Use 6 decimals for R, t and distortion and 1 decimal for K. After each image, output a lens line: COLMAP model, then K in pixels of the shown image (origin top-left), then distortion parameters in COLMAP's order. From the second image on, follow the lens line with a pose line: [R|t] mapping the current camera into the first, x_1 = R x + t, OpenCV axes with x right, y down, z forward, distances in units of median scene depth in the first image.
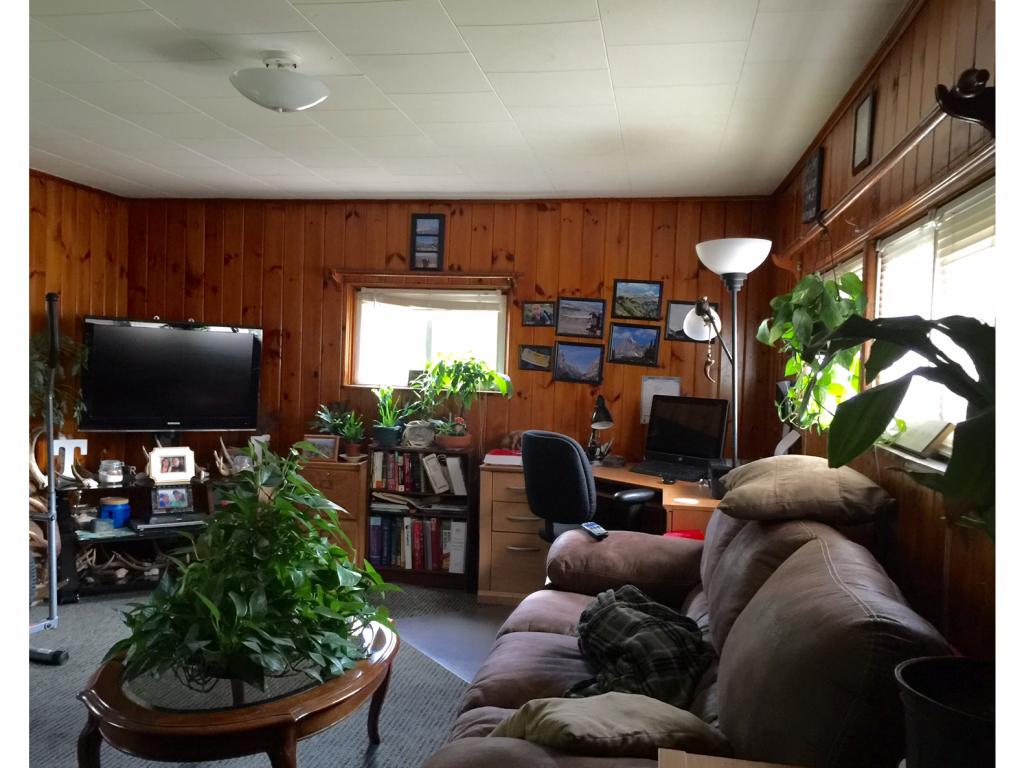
lens RADIAL K [[875.3, 0, 513.2], [0, 875.3, 384.1], [0, 0, 1]] dist [0.009550, -0.012327]
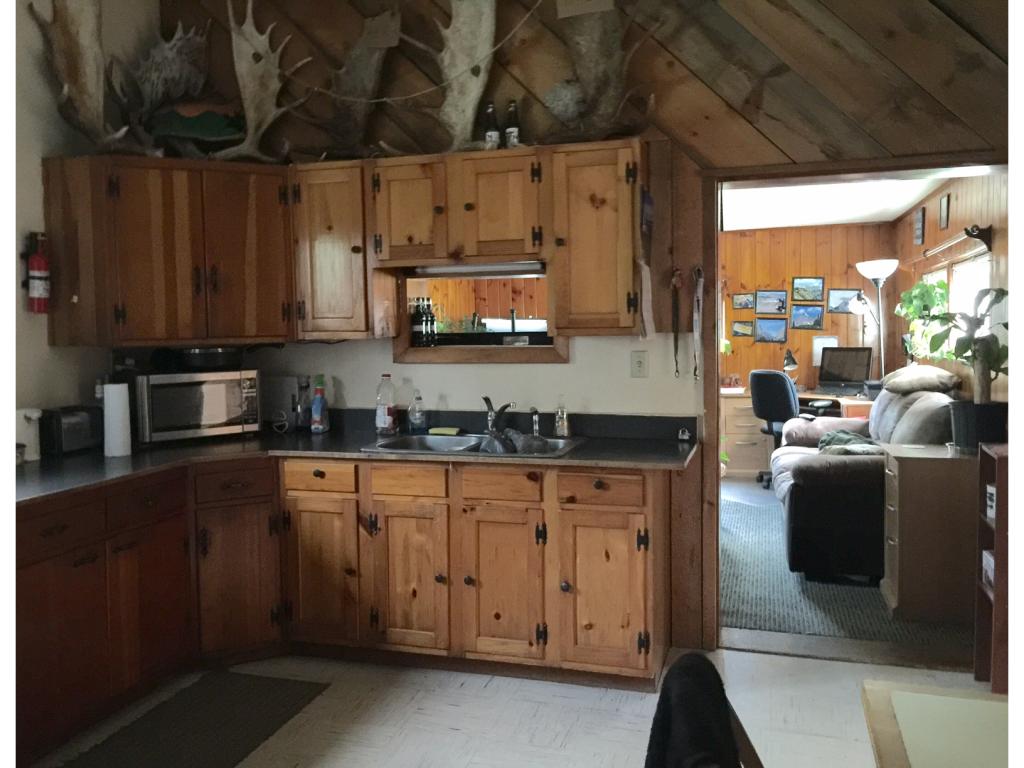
lens RADIAL K [[875.3, 0, 510.0], [0, 875.3, 385.3], [0, 0, 1]] dist [0.009550, -0.012327]
pose [[0.992533, -0.046598, -0.112728, -0.230905], [0.049937, 0.998388, 0.026980, 0.009399], [0.111289, -0.032408, 0.993259, -0.673454]]
